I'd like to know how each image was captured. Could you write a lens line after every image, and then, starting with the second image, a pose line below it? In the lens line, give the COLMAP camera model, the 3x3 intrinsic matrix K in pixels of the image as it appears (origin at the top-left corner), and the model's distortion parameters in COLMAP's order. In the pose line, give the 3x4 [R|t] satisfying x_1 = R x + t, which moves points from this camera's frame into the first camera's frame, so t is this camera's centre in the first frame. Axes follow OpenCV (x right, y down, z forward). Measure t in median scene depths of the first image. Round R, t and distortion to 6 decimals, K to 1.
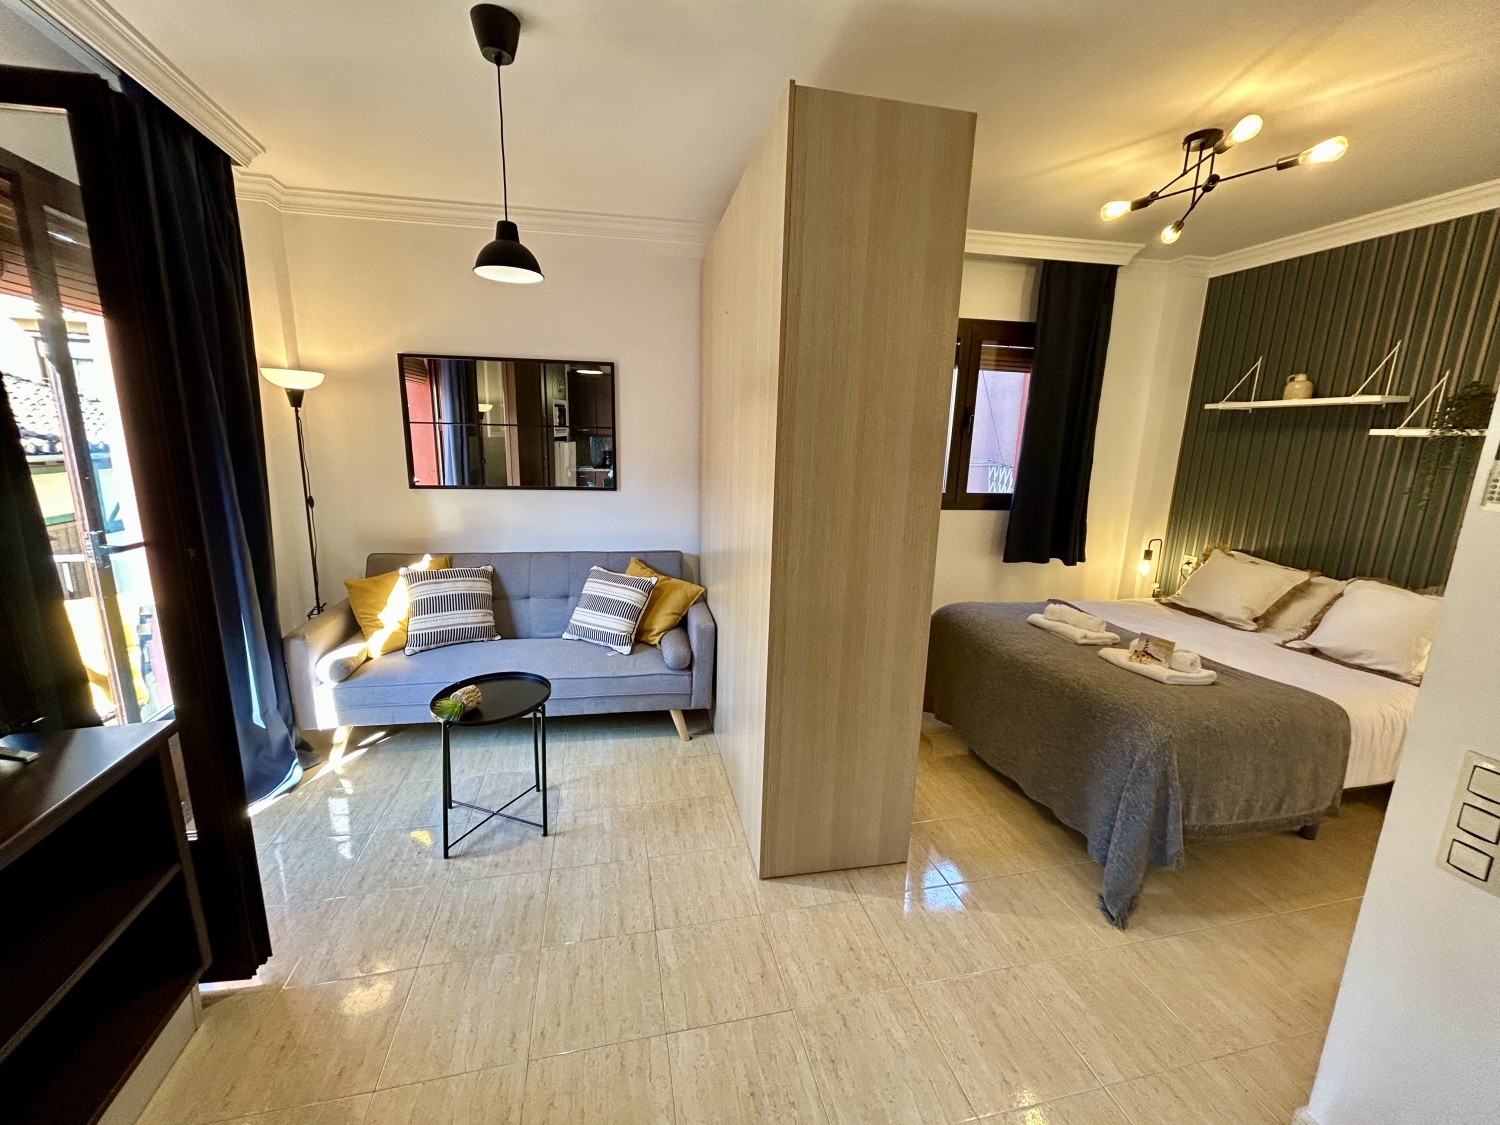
lens RADIAL K [[601.8, 0, 742.6], [0, 601.8, 561.5], [0, 0, 1]] dist [-0.001097, 0.000472]
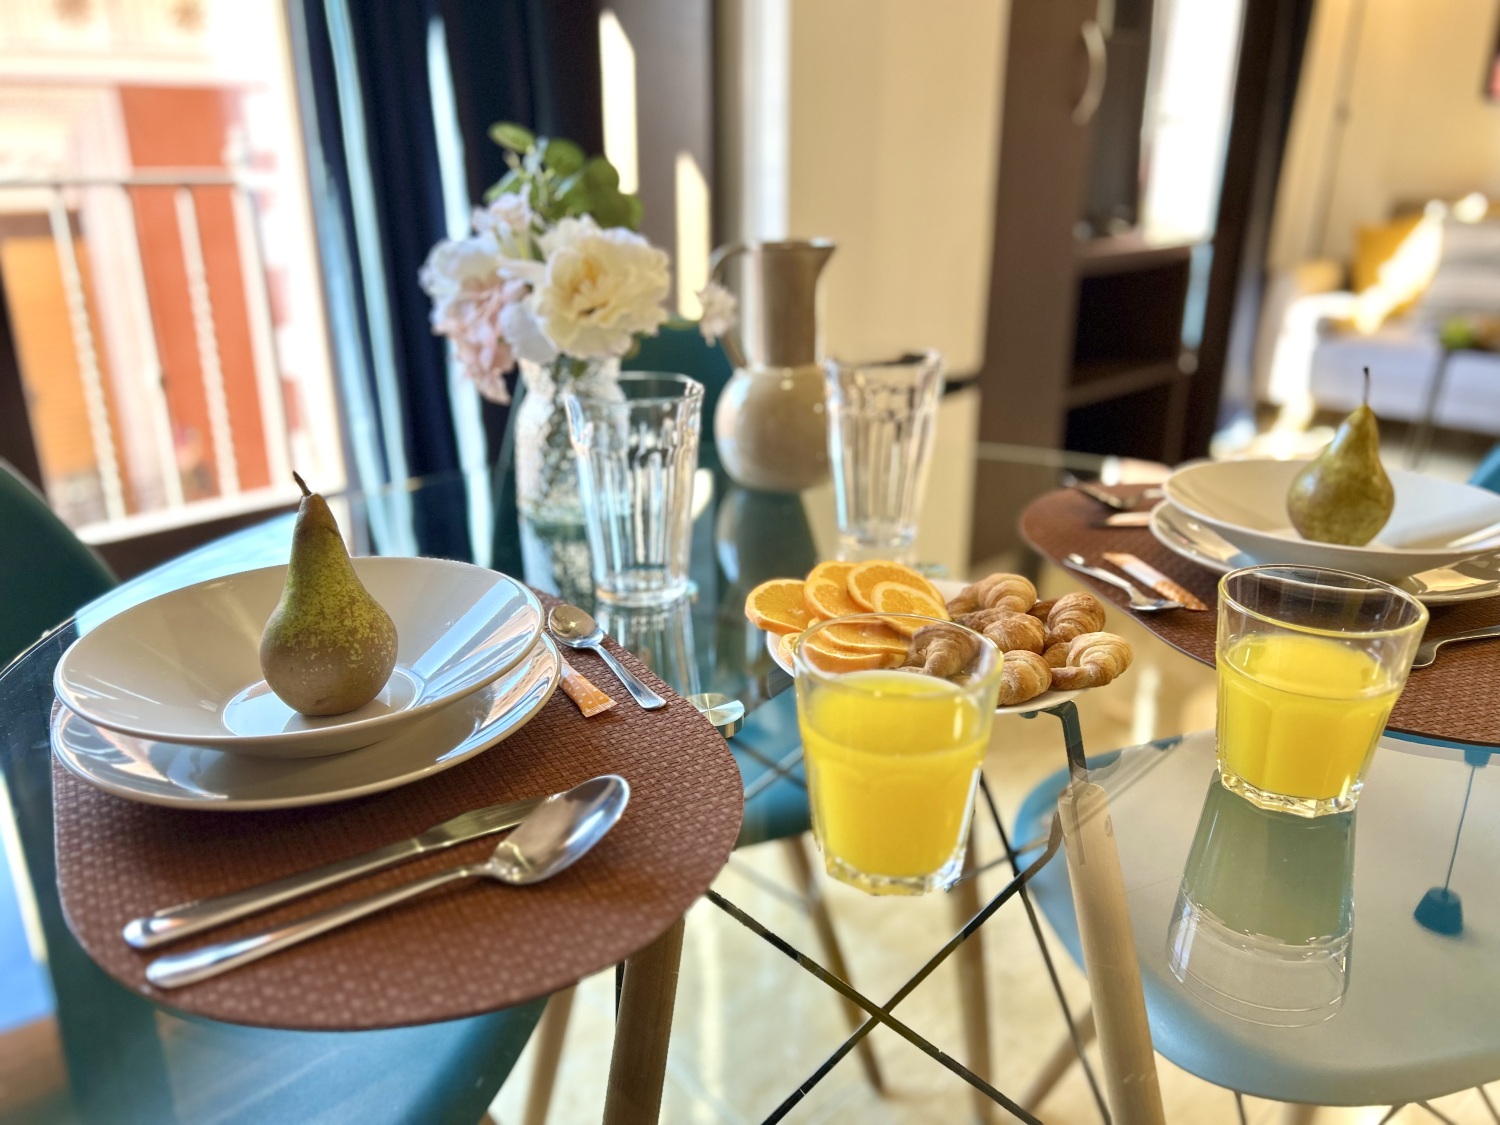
lens RADIAL K [[1131.3, 0, 750.5], [0, 1131.3, 562.8], [0, 0, 1]] dist [0.100888, -0.144671]
pose [[0.503289, 0.272184, -0.820131, 0.246527], [-0.167650, 0.961819, 0.216326, 0.254241], [0.847699, 0.028620, 0.529705, -0.379575]]
